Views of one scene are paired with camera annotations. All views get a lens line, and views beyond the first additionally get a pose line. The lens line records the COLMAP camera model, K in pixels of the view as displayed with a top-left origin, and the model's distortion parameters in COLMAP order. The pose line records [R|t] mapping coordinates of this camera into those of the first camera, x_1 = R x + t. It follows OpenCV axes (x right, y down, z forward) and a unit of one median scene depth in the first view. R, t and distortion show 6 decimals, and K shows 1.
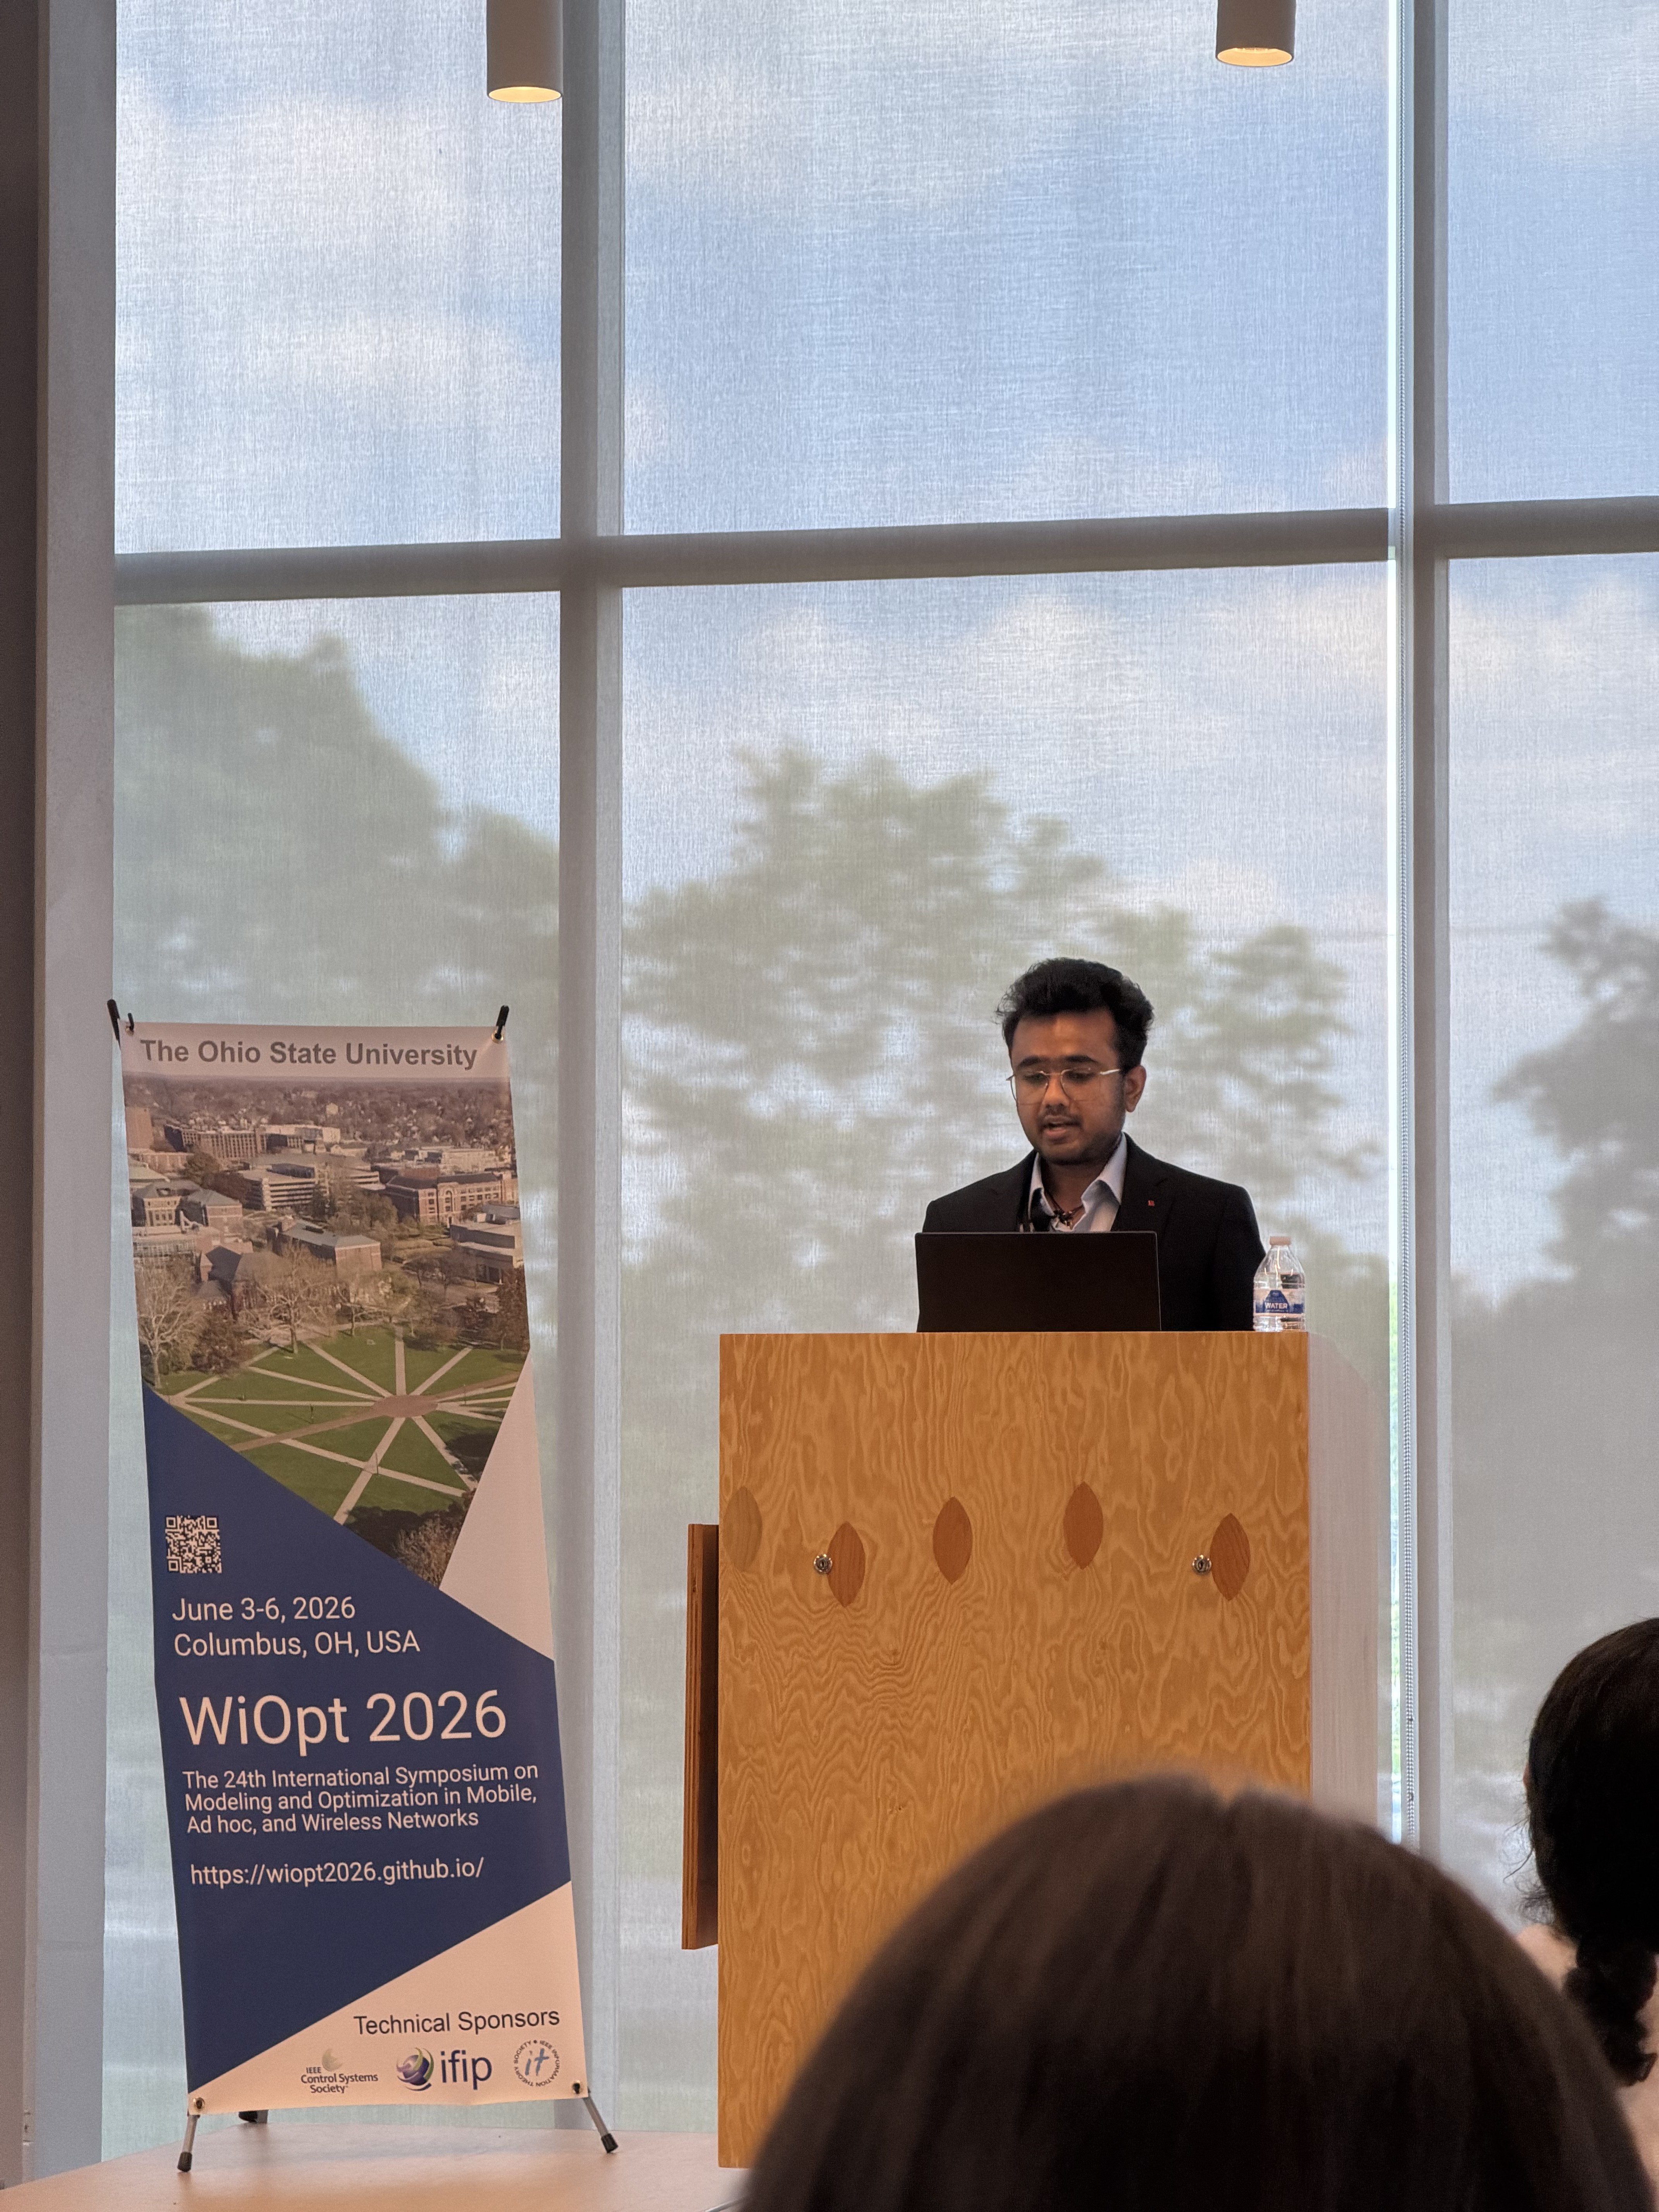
lens RADIAL K [[6683.9, 0, 824.7], [0, 6683.9, 1108.6], [0, 0, 1]] dist [0.236847, 0.000000]
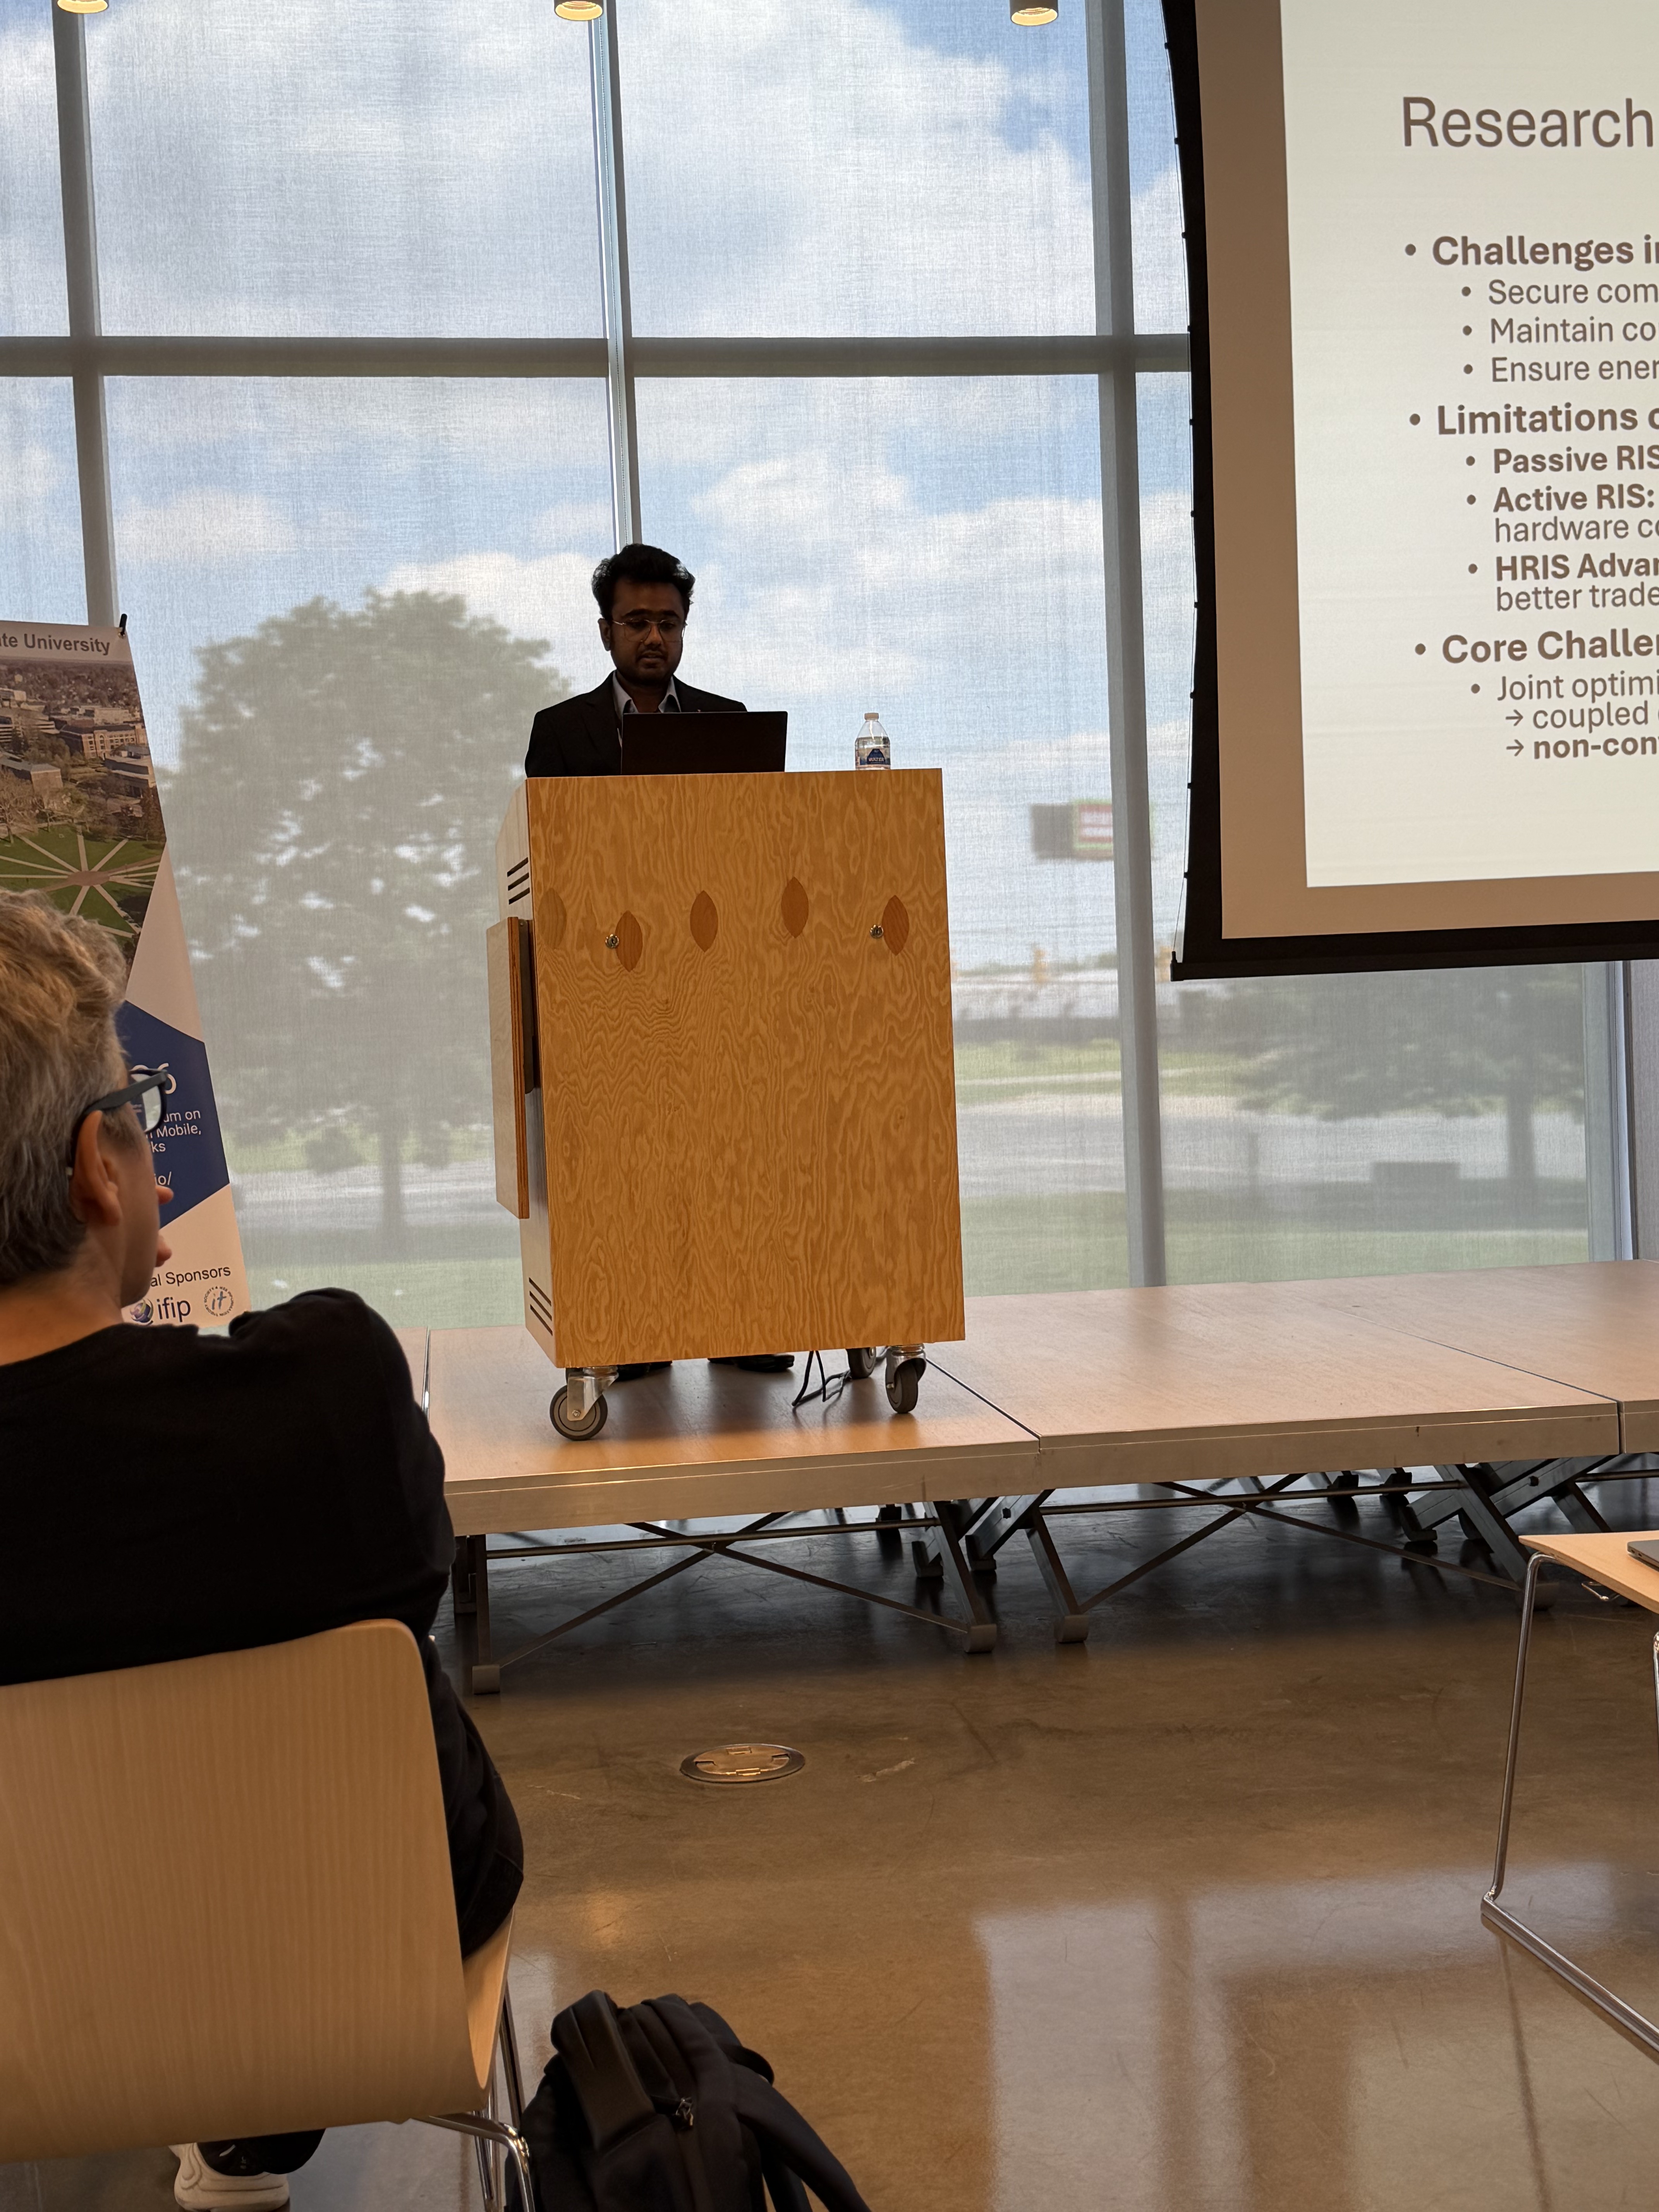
lens RADIAL K [[2613.3, 0, 834.6], [0, 2613.3, 1116.8], [0, 0, 1]] dist [0.104594, 0.000000]
pose [[0.920207, -0.058049, 0.387105, -0.142204], [0.019758, 0.994570, 0.102174, 0.040995], [-0.390934, -0.086372, 0.916357, 0.393593]]
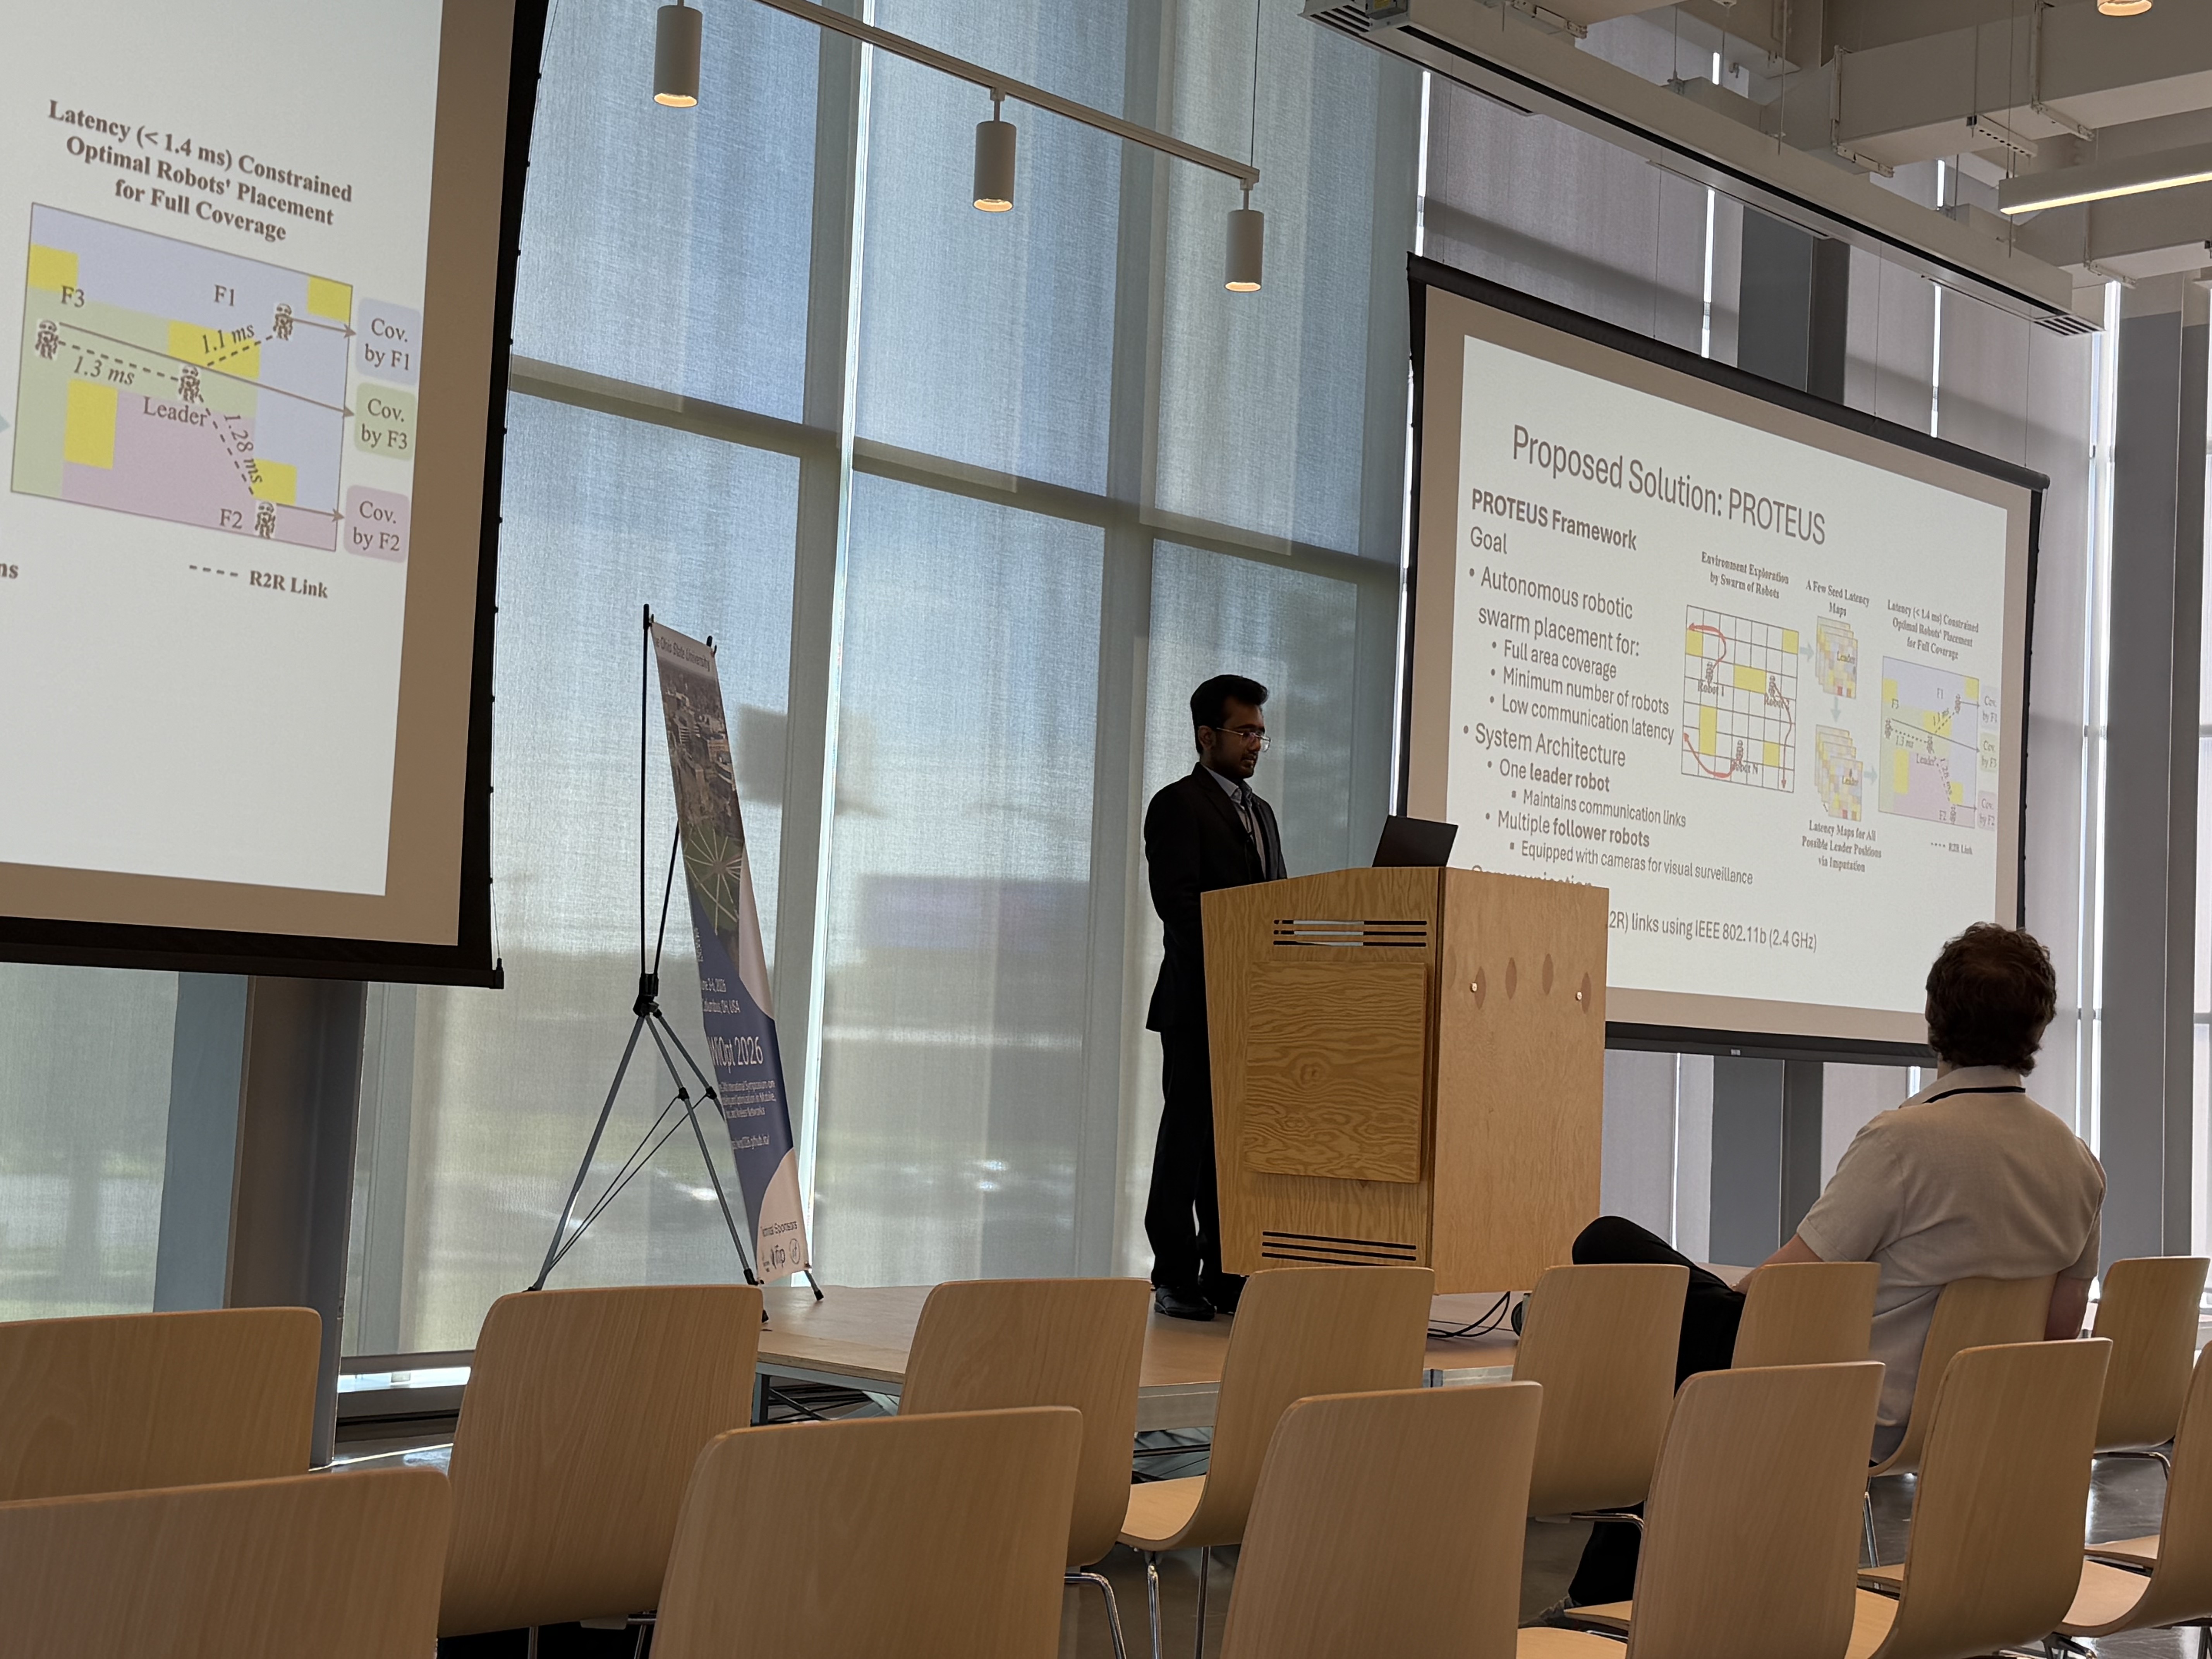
lens RADIAL K [[3082.3, 0, 1121.2], [0, 3082.3, 840.2], [0, 0, 1]] dist [0.115201, 0.000000]
pose [[0.485158, 0.081566, 0.870614, -0.701179], [-0.097733, 0.994460, -0.038706, 0.058378], [-0.868947, -0.066309, 0.490442, 0.535193]]
